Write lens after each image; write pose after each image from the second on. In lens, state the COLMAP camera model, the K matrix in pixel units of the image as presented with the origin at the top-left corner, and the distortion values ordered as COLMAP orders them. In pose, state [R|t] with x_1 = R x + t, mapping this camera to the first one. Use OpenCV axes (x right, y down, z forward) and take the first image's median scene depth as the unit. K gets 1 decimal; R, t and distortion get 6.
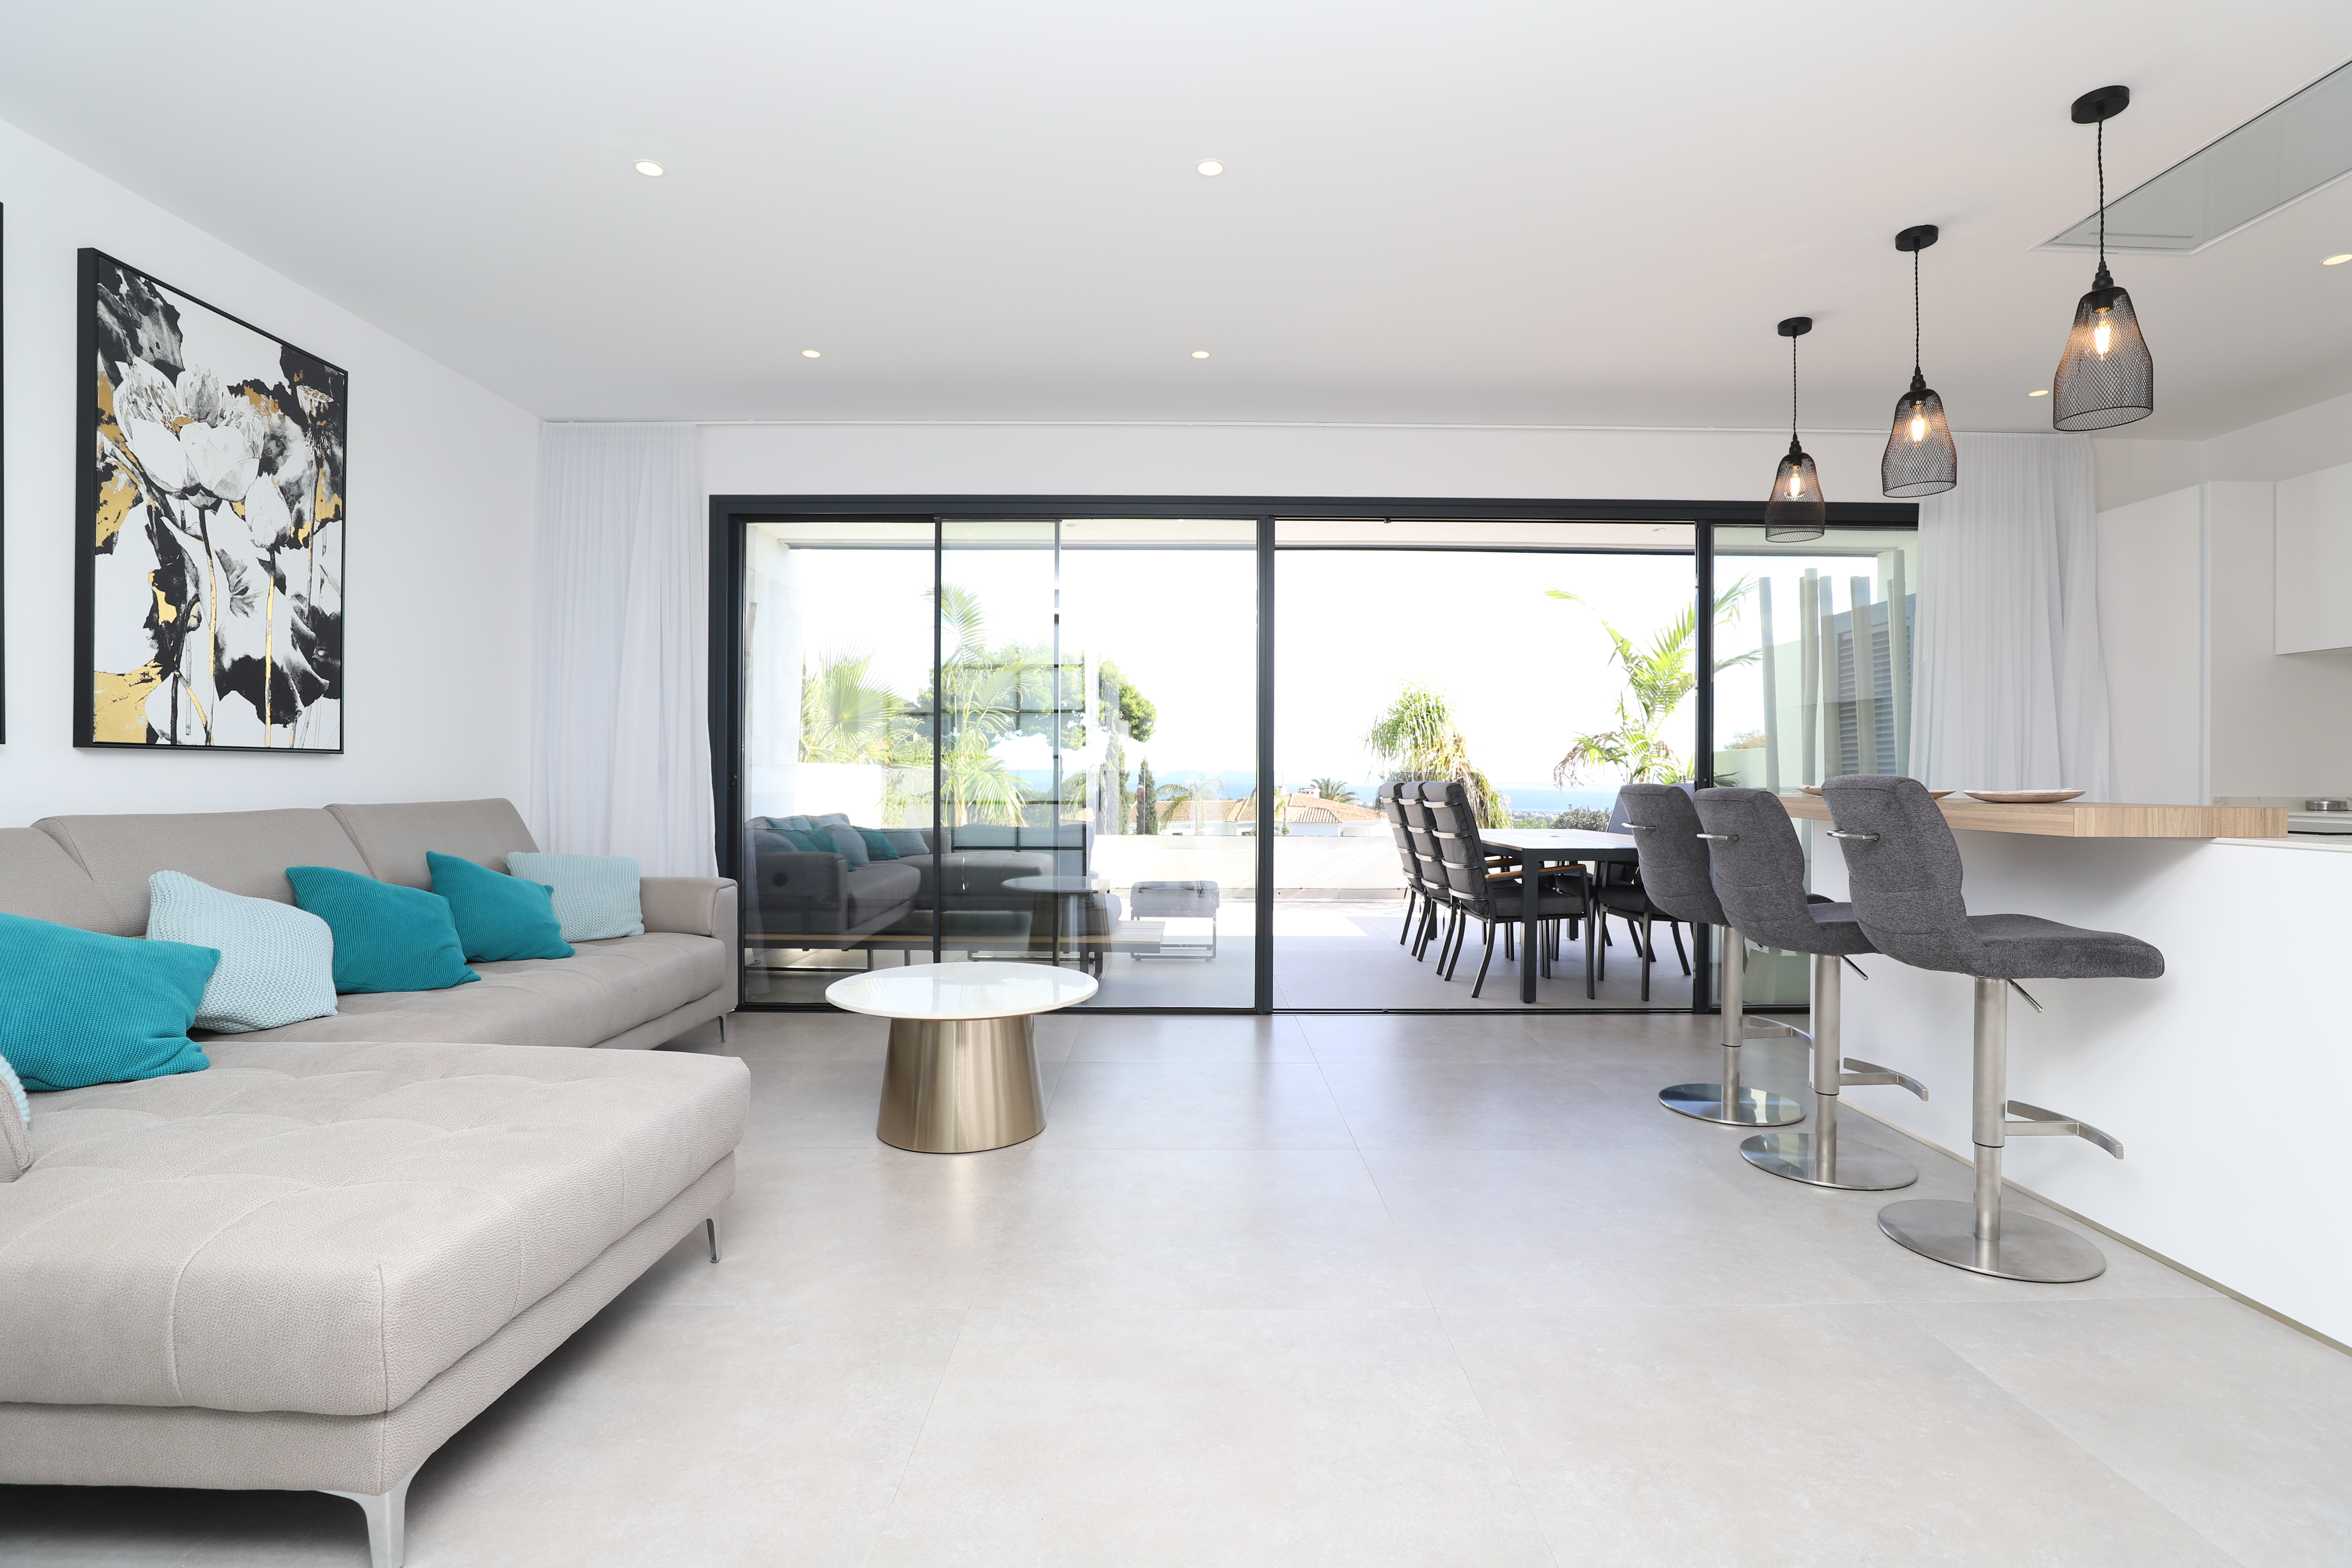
lens RADIAL K [[1081.8, 0, 1179.7], [0, 1081.8, 779.1], [0, 0, 1]] dist [-0.037740, 0.007461]
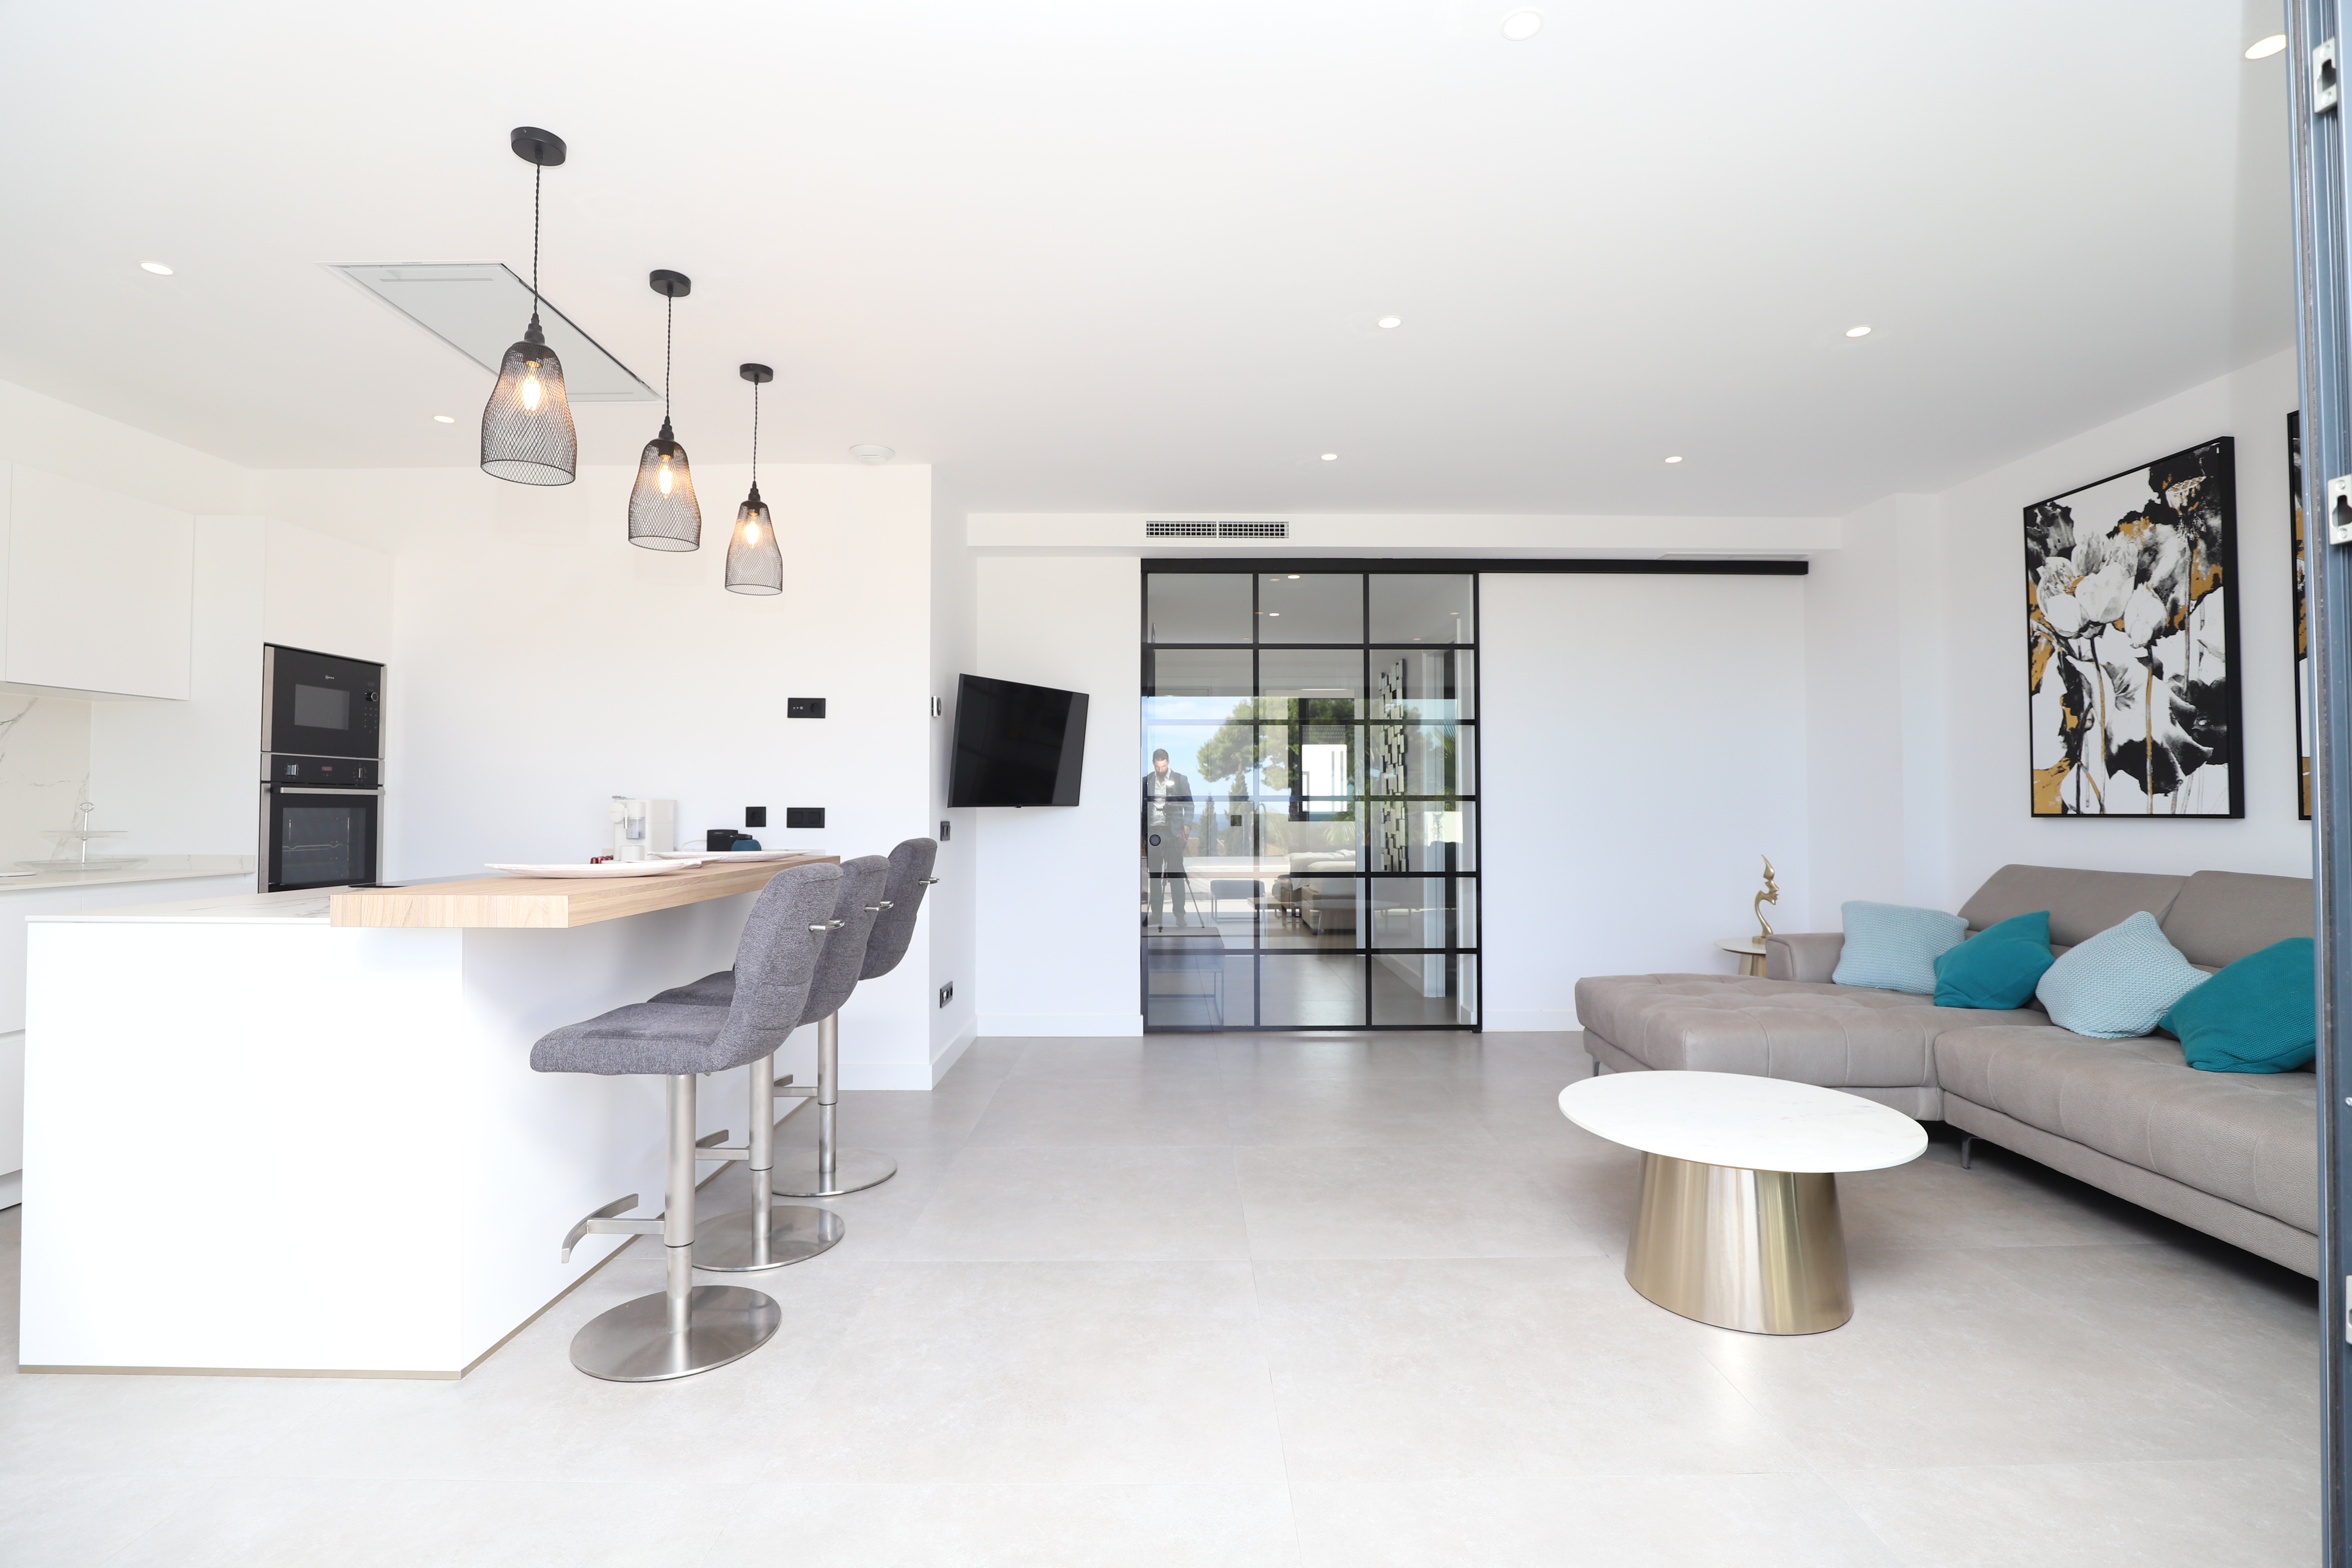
lens RADIAL K [[1081.8, 0, 1185.9], [0, 1081.8, 791.6], [0, 0, 1]] dist [-0.037740, 0.007461]
pose [[-0.999689, -0.000283, -0.024944, 0.198575], [0.000244, 0.999777, -0.021093, -0.025054], [0.024944, -0.021092, -0.999466, 1.762597]]
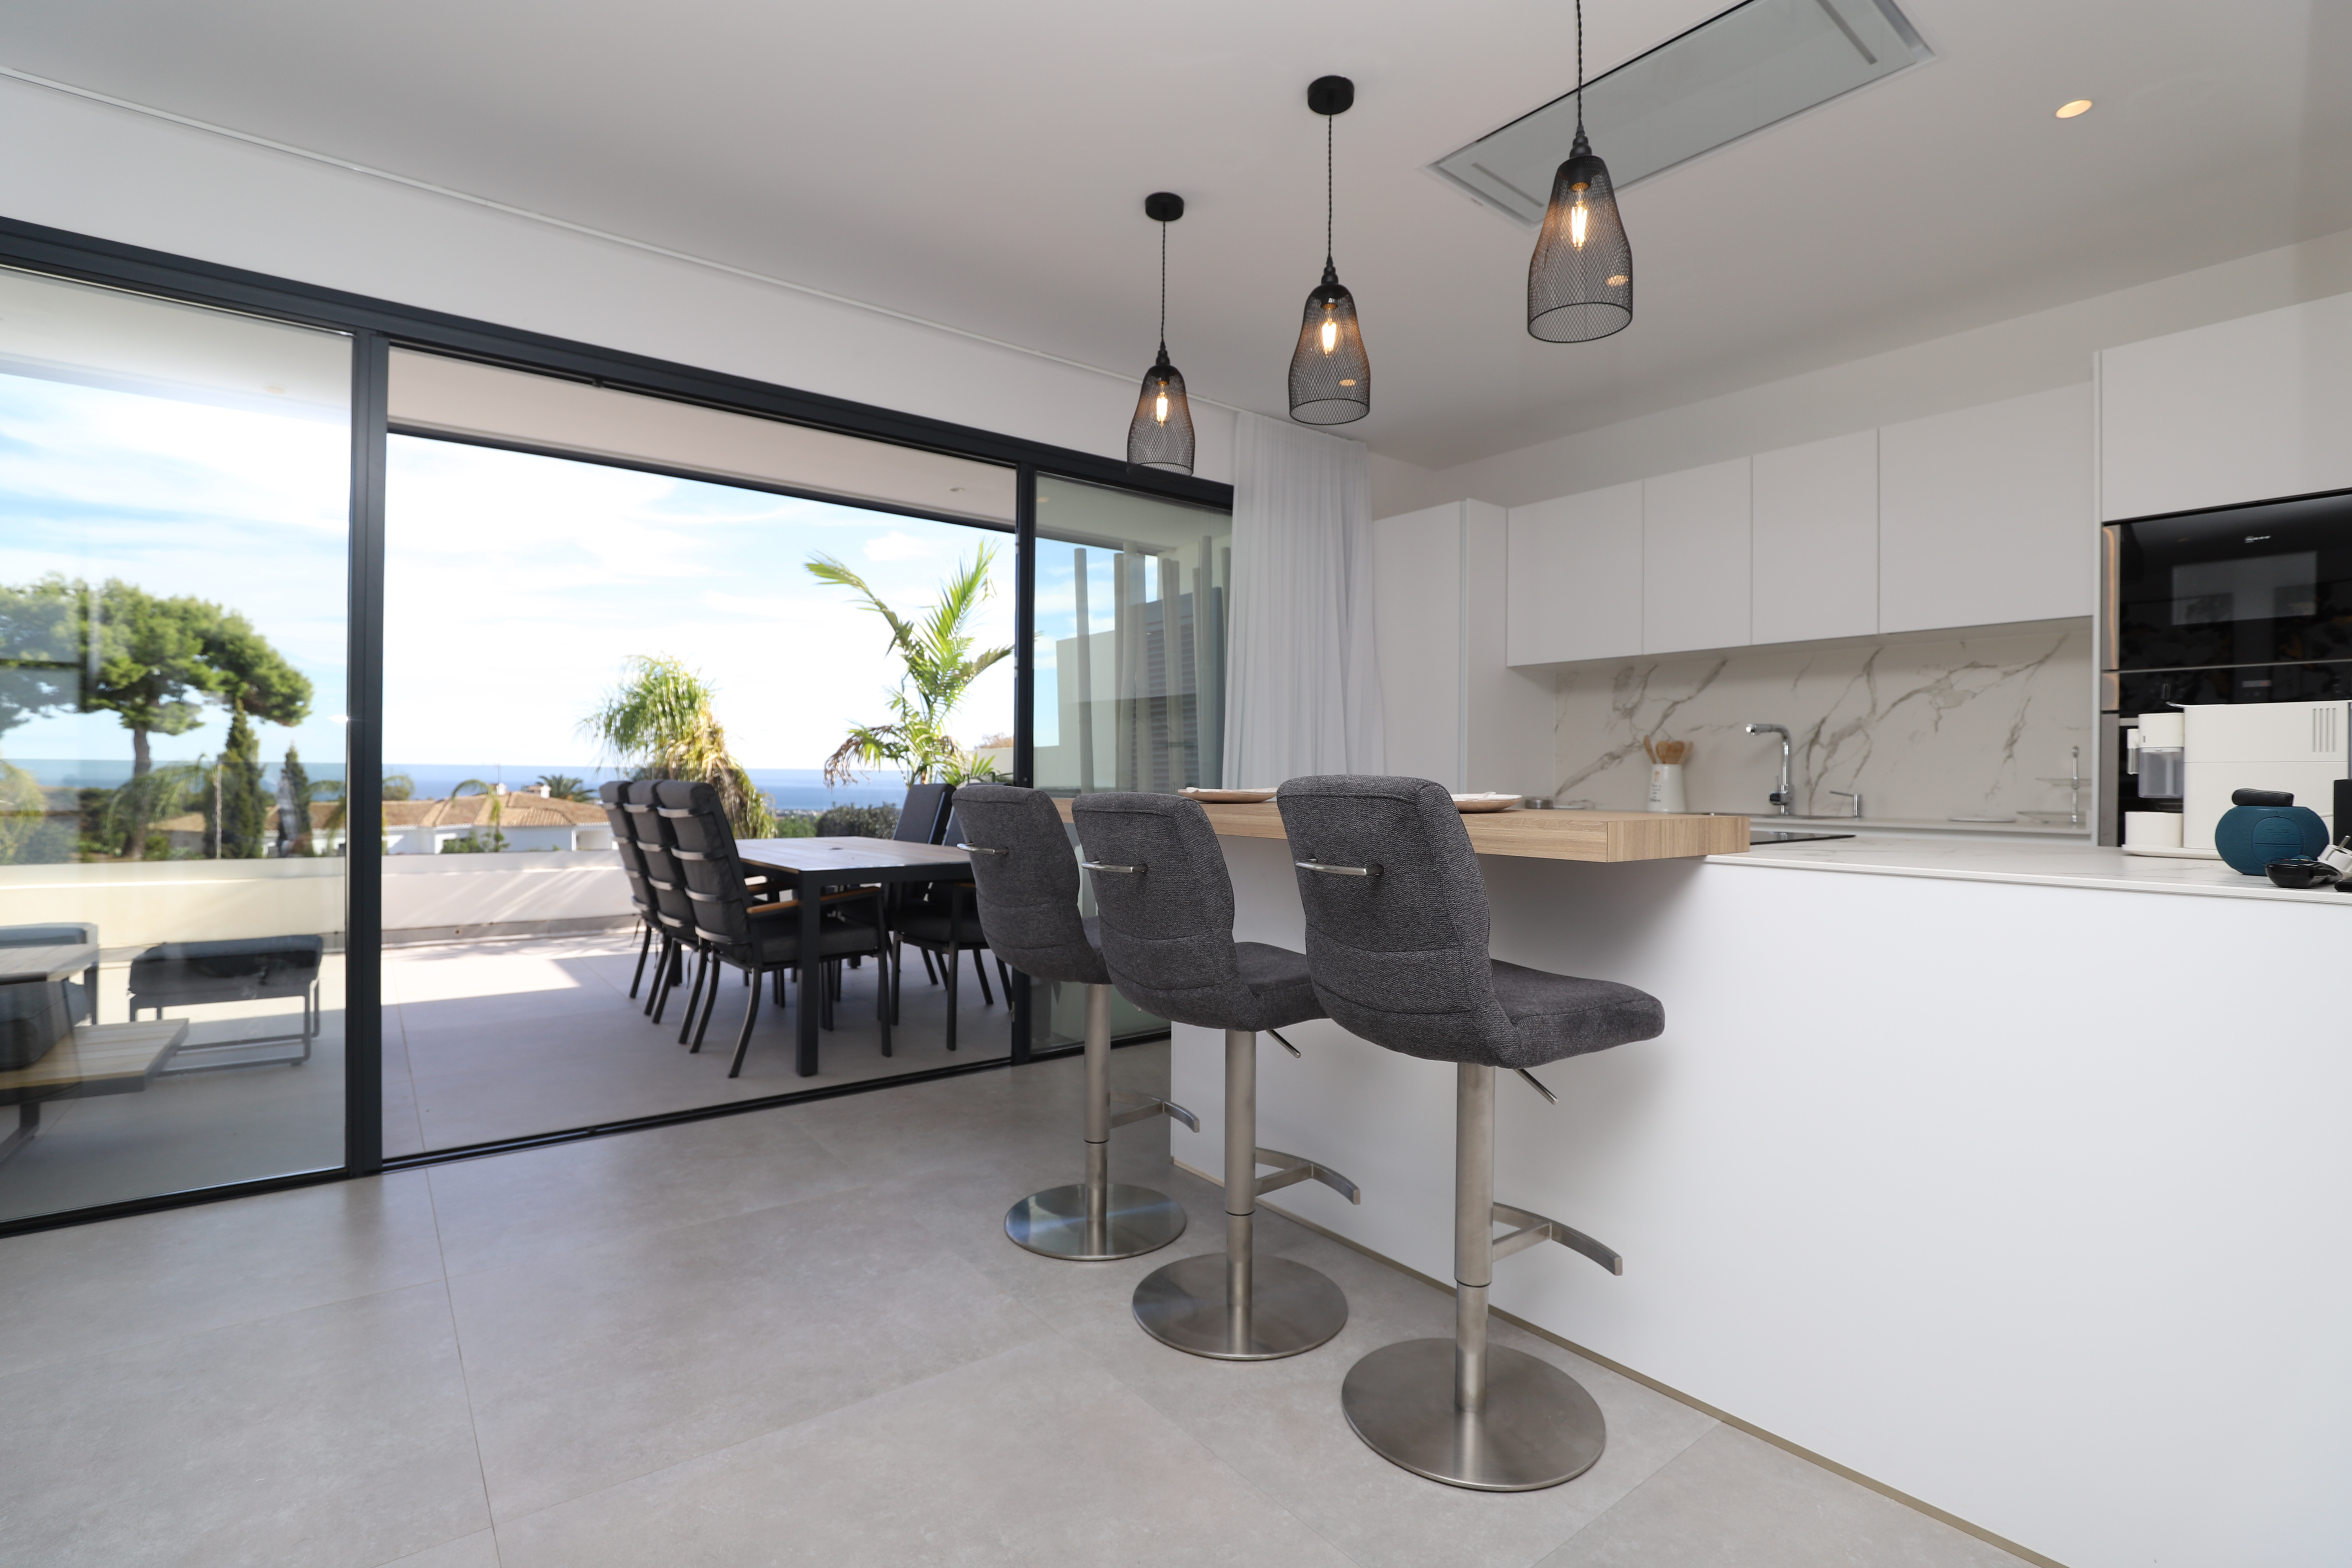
lens RADIAL K [[1081.8, 0, 1183.9], [0, 1081.8, 780.1], [0, 0, 1]] dist [-0.037740, 0.007461]
pose [[0.788045, 0.001906, 0.615615, 0.092154], [-0.003868, 0.999991, 0.001855, -0.000906], [-0.615606, -0.003843, 0.788045, 0.331392]]
